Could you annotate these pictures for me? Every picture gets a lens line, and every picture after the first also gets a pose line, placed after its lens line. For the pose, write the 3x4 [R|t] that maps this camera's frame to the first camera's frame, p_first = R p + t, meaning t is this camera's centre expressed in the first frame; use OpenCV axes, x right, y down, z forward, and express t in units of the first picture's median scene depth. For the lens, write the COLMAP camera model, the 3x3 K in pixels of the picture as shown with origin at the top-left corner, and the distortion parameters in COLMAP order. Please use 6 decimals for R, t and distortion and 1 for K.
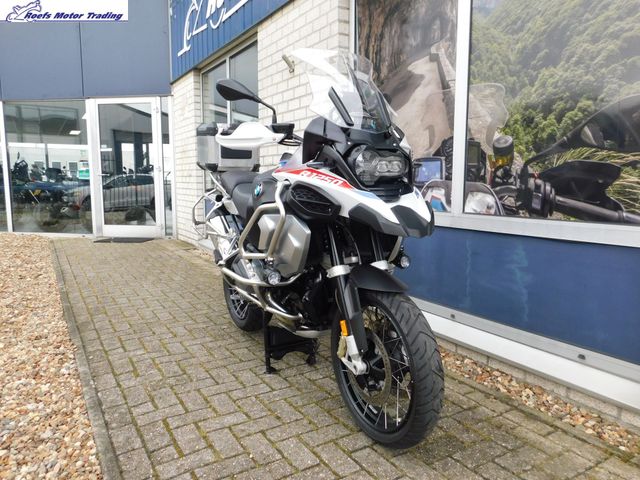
lens RADIAL K [[471.6, 0, 317.9], [0, 471.6, 238.6], [0, 0, 1]] dist [-0.007984, 0.008395]
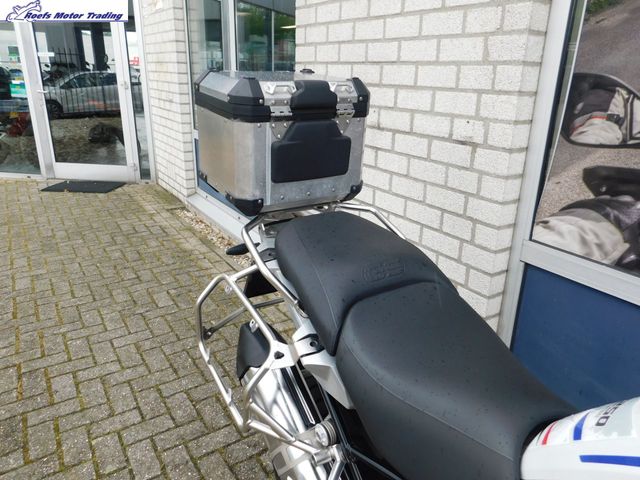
lens RADIAL K [[473.5, 0, 322.5], [0, 473.5, 237.7], [0, 0, 1]] dist [-0.006167, 0.002592]
pose [[0.999152, 0.004055, 0.040984, -0.240534], [-0.012786, 0.976510, 0.215093, -0.276089], [-0.039149, -0.215435, 0.975733, 0.854381]]
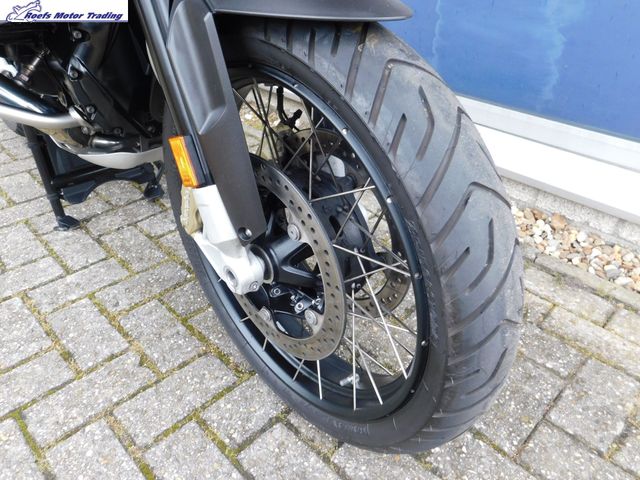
lens RADIAL K [[471.6, 0, 317.9], [0, 471.6, 238.6], [0, 0, 1]] dist [-0.007984, 0.008395]
pose [[0.971272, -0.109701, 0.211179, 0.054777], [0.001874, 0.890909, 0.454177, 0.074691], [-0.237965, -0.440734, 0.865521, 0.543652]]
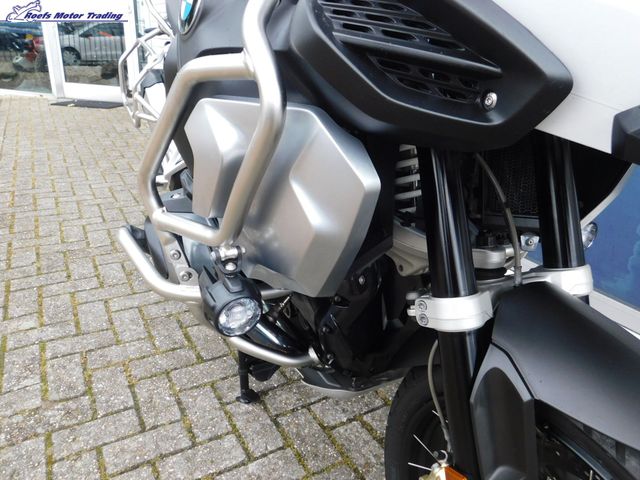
lens RADIAL K [[471.6, 0, 317.9], [0, 471.6, 238.6], [0, 0, 1]] dist [-0.007984, 0.008395]
pose [[0.998356, 0.057311, 0.000894, -0.036659], [-0.055468, 0.962087, 0.267044, -0.039659], [0.014445, -0.266655, 0.963684, 0.586374]]
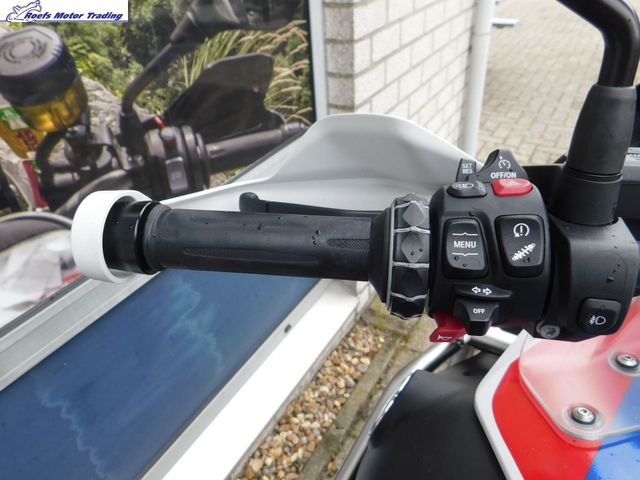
lens RADIAL K [[471.6, 0, 317.9], [0, 471.6, 238.6], [0, 0, 1]] dist [-0.007984, 0.008395]
pose [[-0.477007, -0.473325, 0.740559, 0.052072], [0.162058, 0.780784, 0.603419, -0.275395], [-0.863830, 0.407848, -0.295733, 1.038567]]
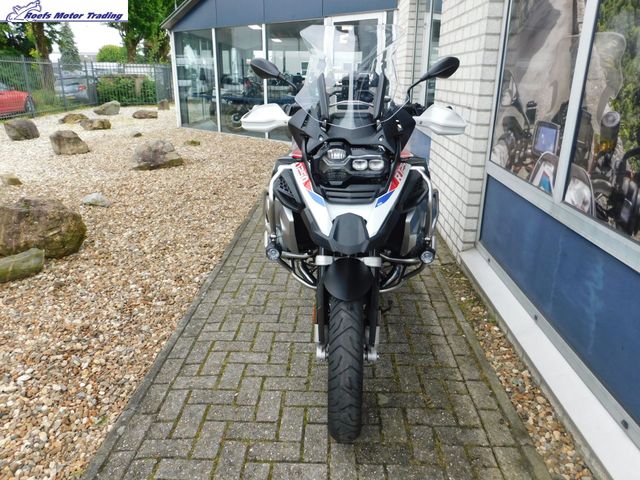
lens RADIAL K [[471.6, 0, 317.9], [0, 471.6, 238.6], [0, 0, 1]] dist [-0.007984, 0.008395]
pose [[0.838137, 0.181828, -0.514262, 0.446768], [-0.073487, 0.971850, 0.223849, -0.165302], [0.540487, -0.149824, 0.827905, 0.126869]]
